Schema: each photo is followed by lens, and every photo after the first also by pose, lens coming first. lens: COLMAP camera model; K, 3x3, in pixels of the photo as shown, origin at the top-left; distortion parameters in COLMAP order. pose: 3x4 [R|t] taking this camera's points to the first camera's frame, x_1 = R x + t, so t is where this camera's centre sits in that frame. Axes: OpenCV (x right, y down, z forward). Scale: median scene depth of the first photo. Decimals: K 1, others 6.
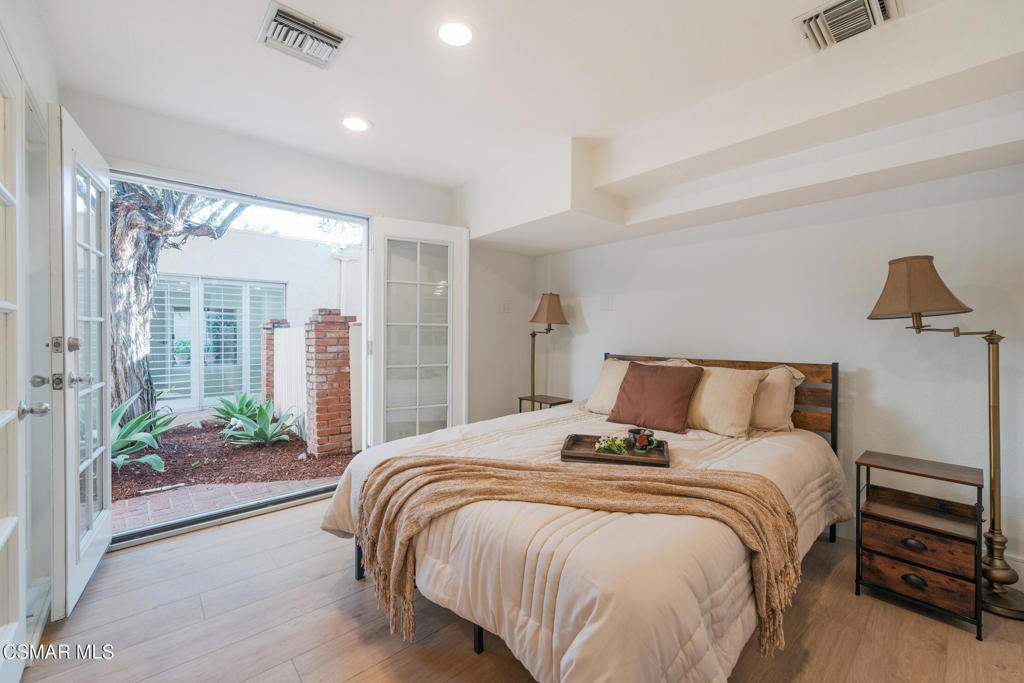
lens RADIAL K [[414.4, 0, 512.4], [0, 414.4, 336.8], [0, 0, 1]] dist [0.000104, -0.000075]
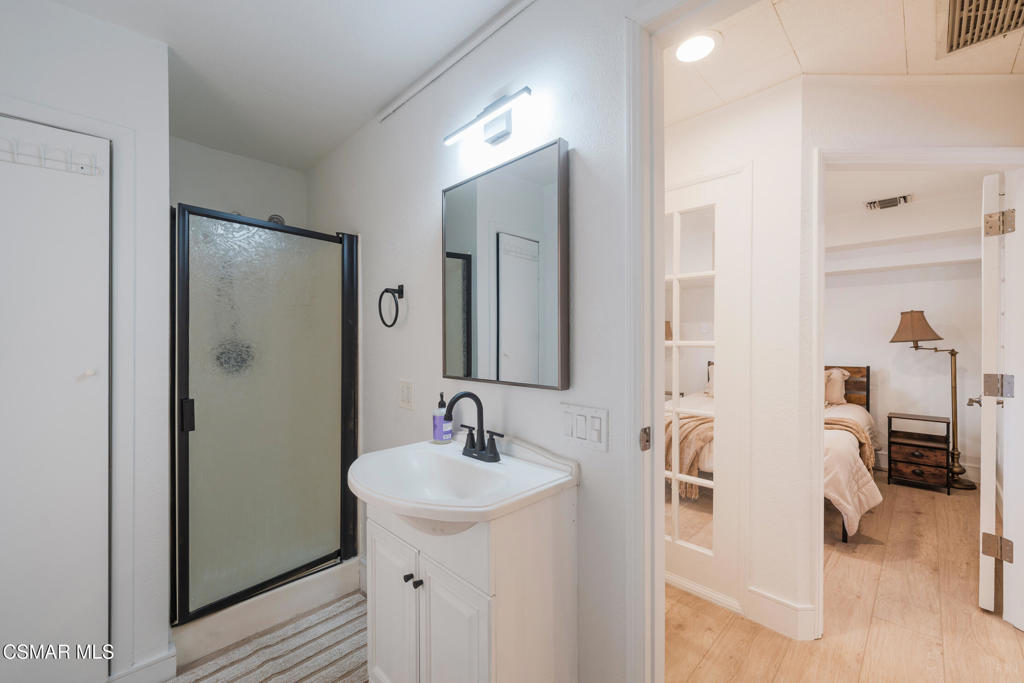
lens RADIAL K [[414.4, 0, 511.3], [0, 414.4, 344.0], [0, 0, 1]] dist [0.000104, -0.000075]
pose [[0.998530, -0.003714, 0.054071, -1.074222], [0.003881, 0.999988, -0.002991, -0.041761], [-0.054059, 0.003197, 0.998533, -0.879308]]
